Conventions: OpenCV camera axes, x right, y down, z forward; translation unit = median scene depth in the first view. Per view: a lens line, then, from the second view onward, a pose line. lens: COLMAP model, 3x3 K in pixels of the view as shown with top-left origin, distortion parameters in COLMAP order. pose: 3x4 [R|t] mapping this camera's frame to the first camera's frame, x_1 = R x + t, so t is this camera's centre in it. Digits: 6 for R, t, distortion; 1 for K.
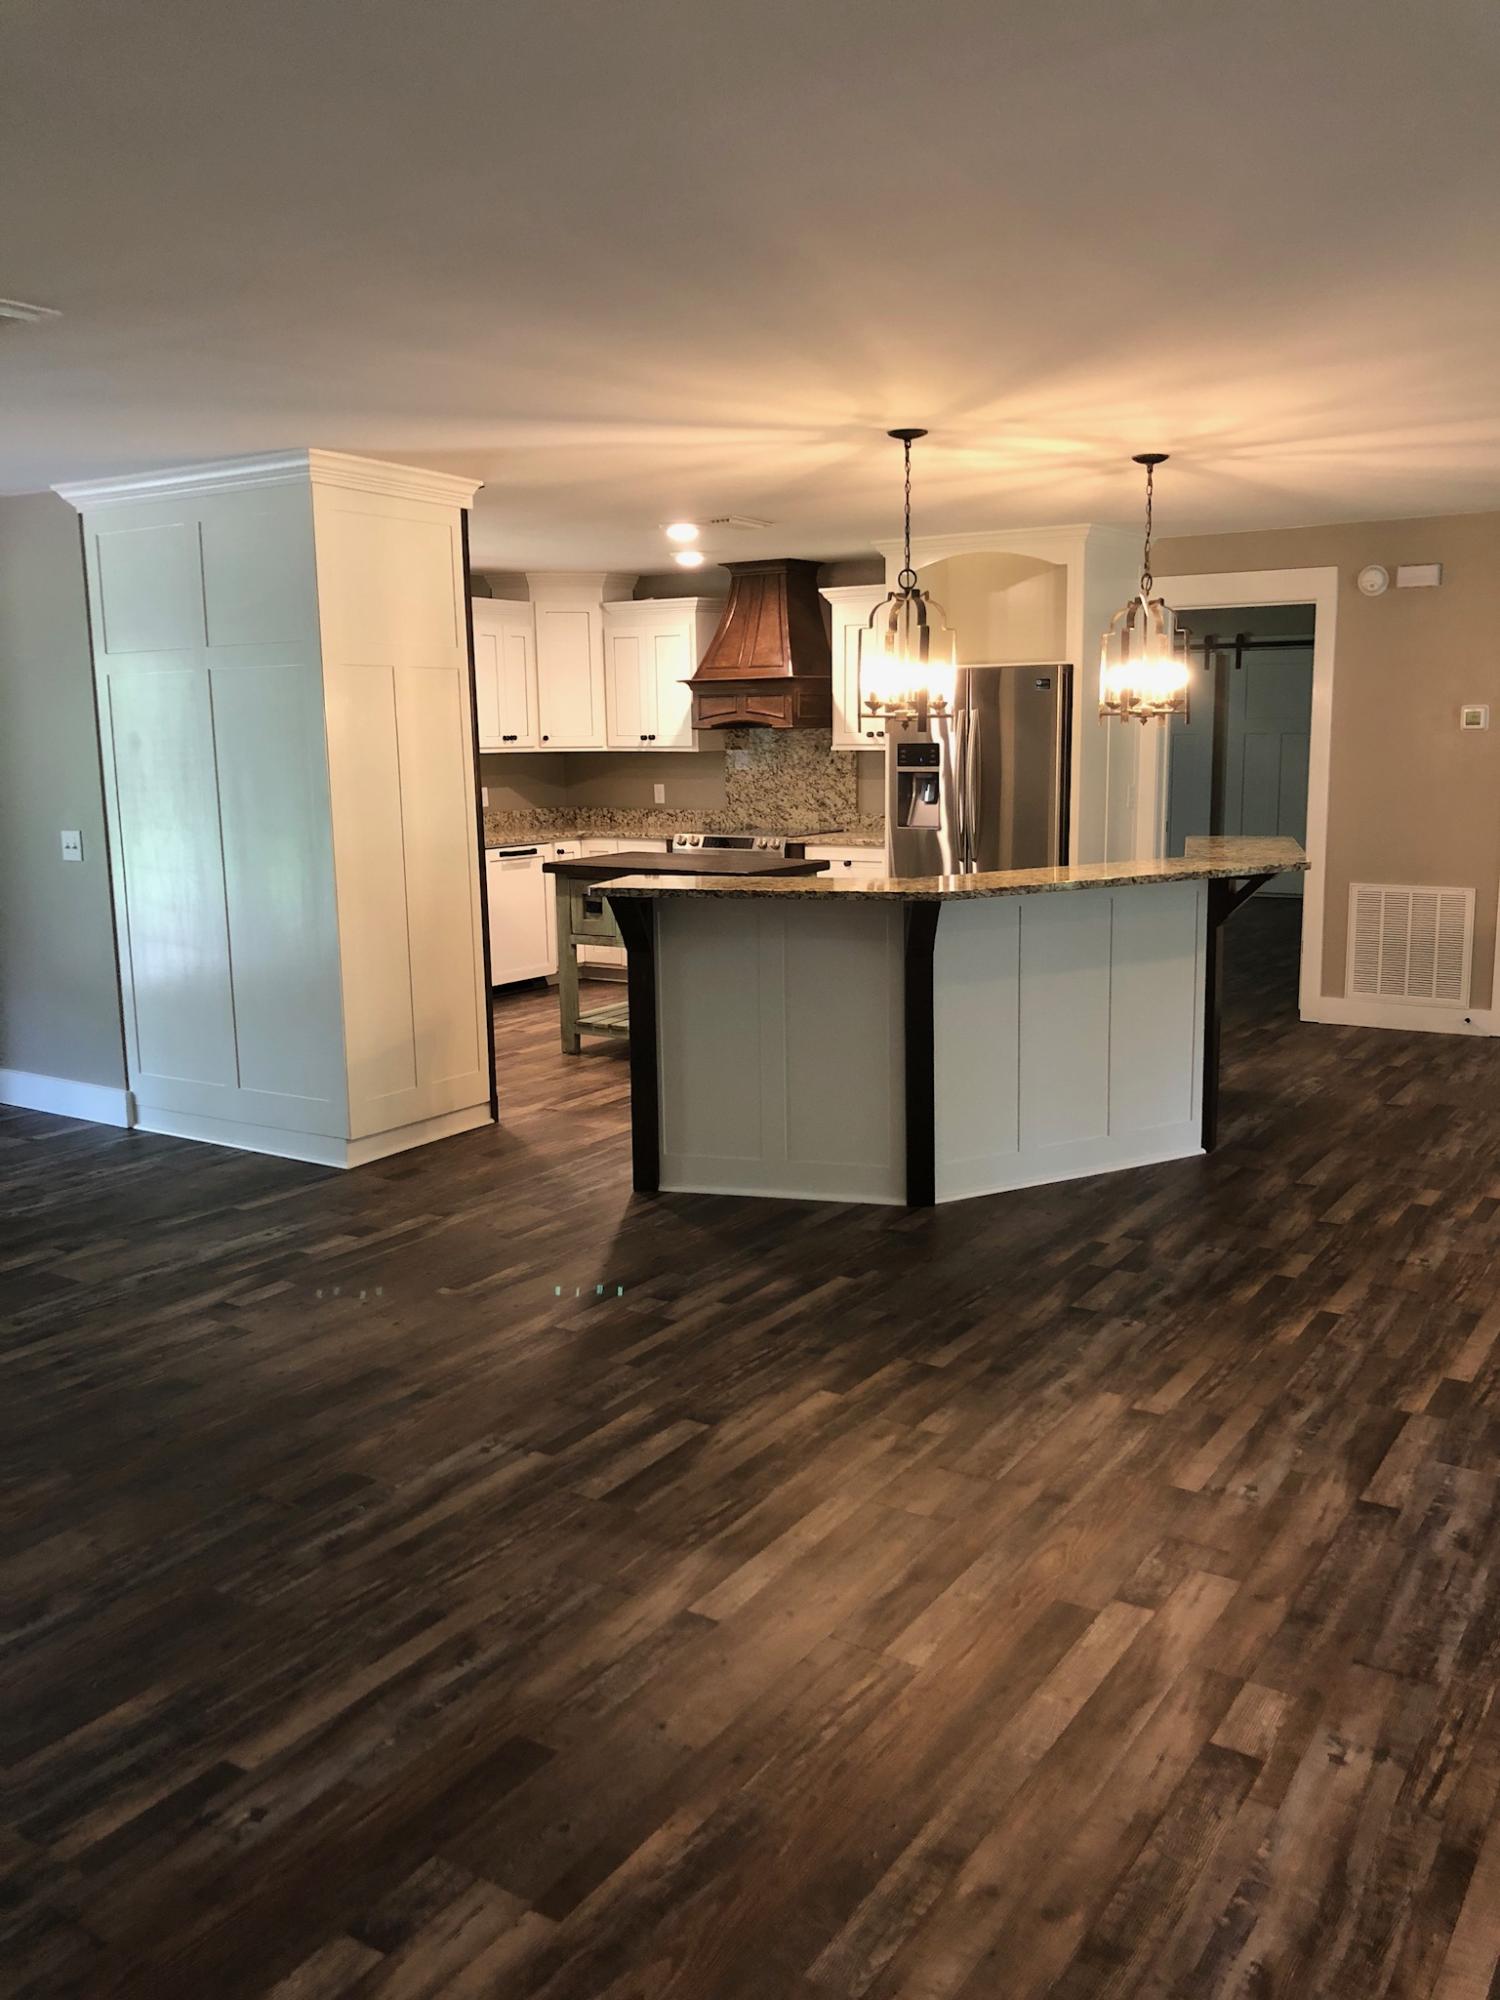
lens RADIAL K [[1638.8, 0, 747.8], [0, 1638.8, 998.0], [0, 0, 1]] dist [0.010924, 0.016406]
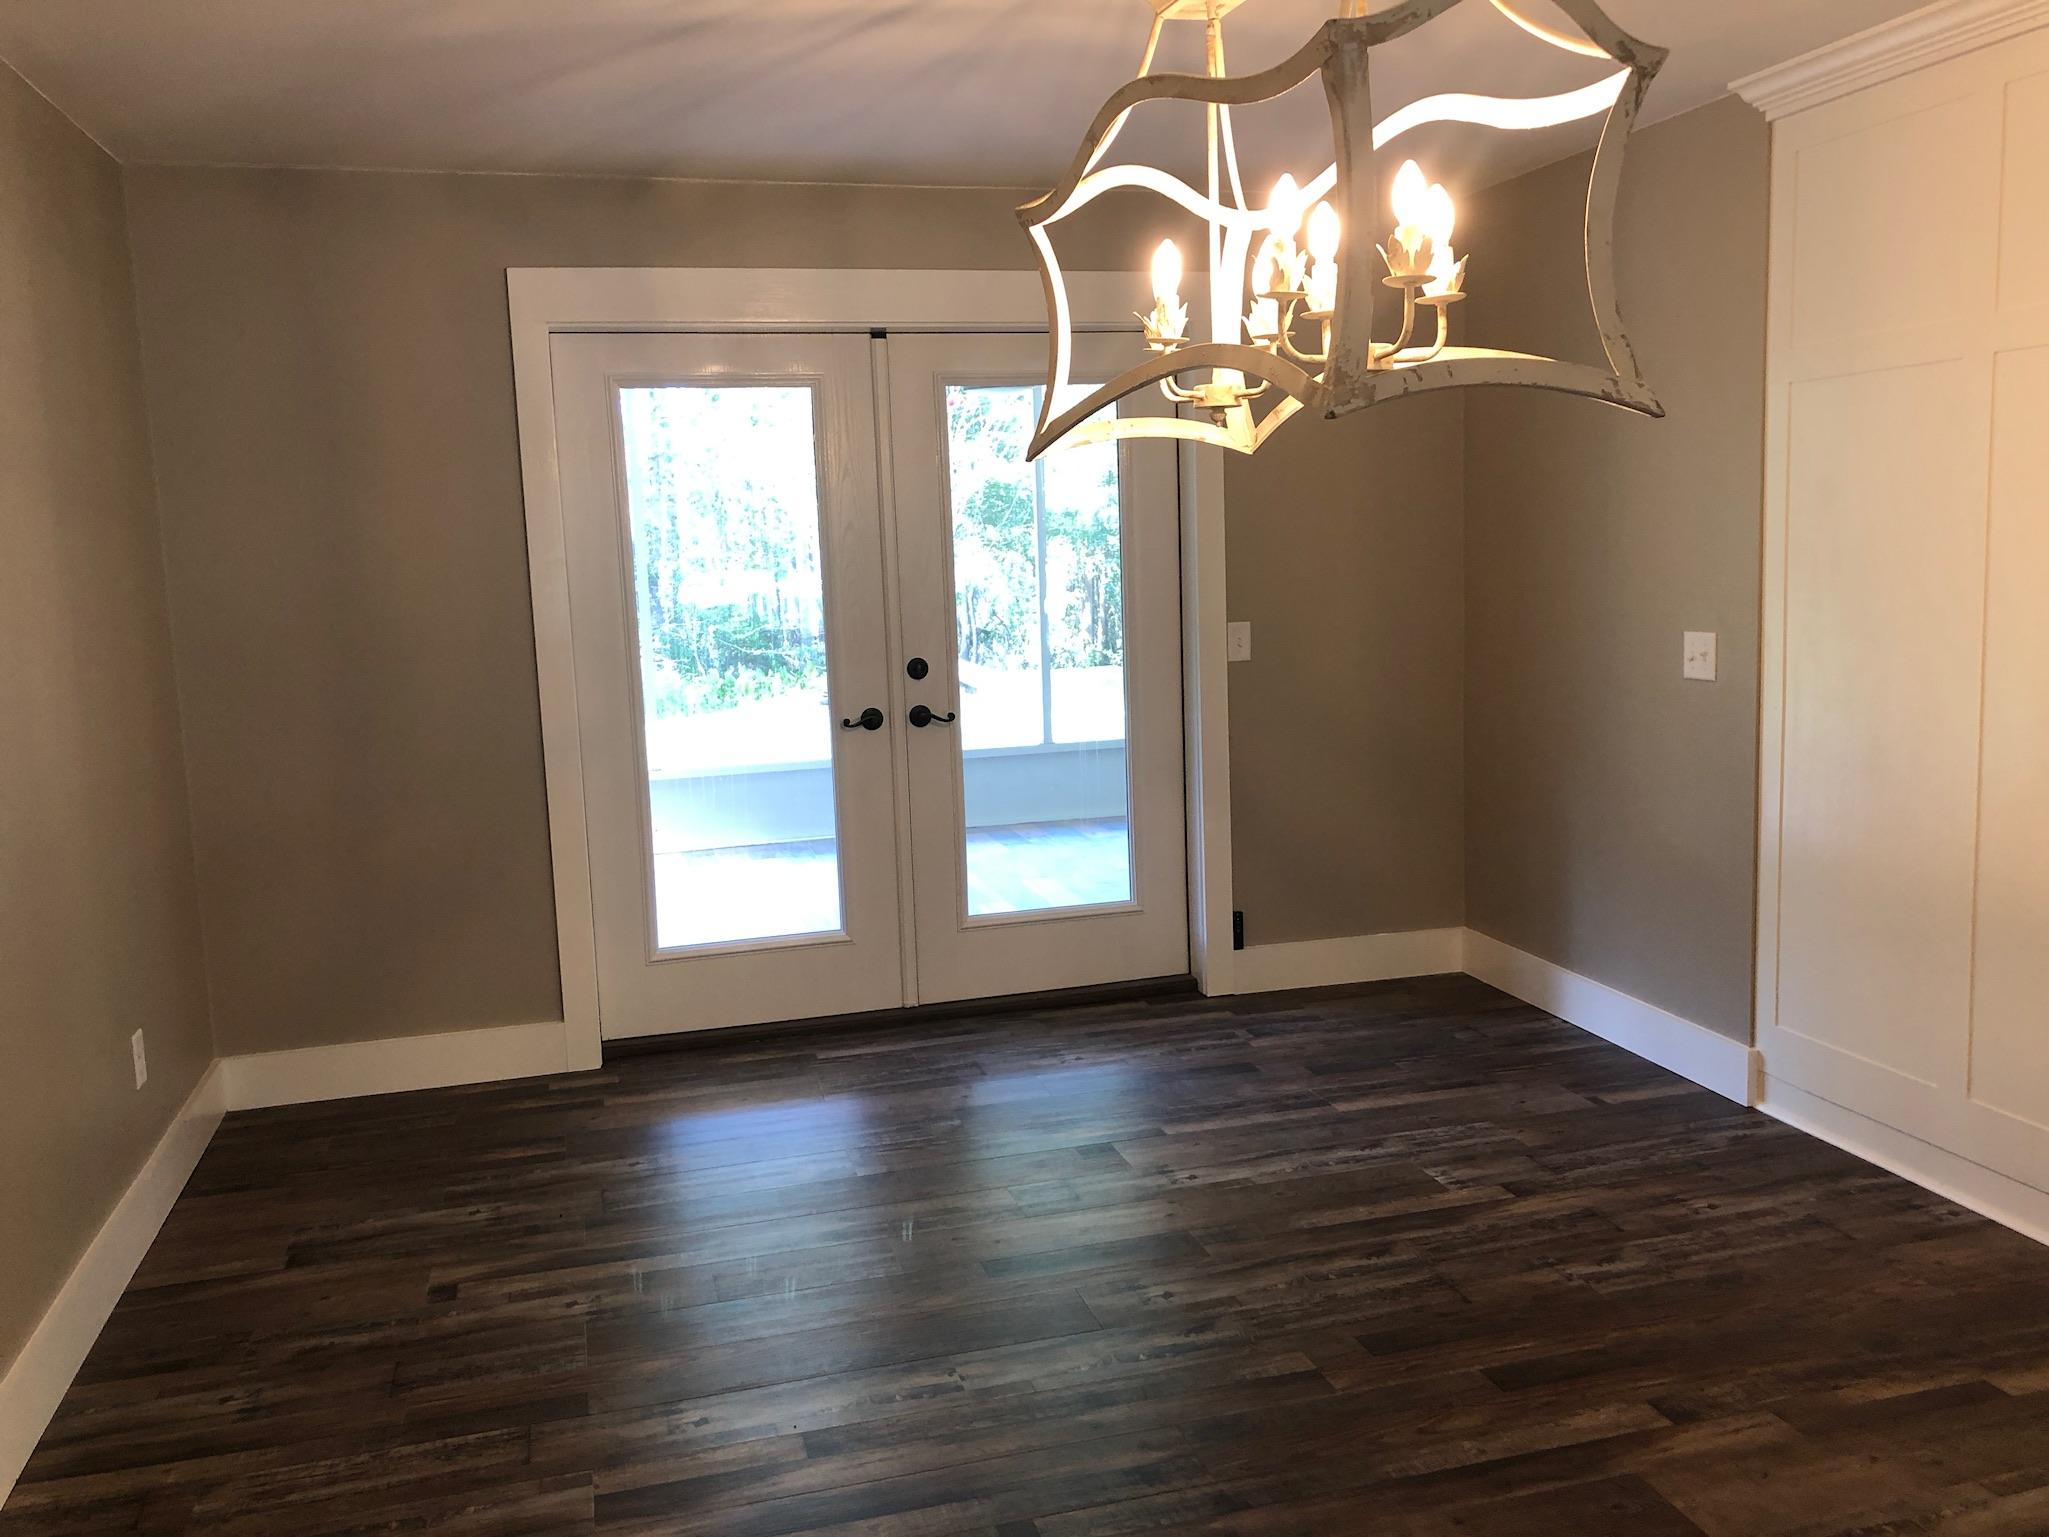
lens RADIAL K [[1678.9, 0, 1029.2], [0, 1678.9, 758.7], [0, 0, 1]] dist [0.010924, 0.016406]
pose [[0.752735, 0.077500, -0.653746, -0.188768], [-0.082901, 0.996300, 0.022656, -0.048678], [0.653083, 0.037142, 0.756375, 0.358480]]
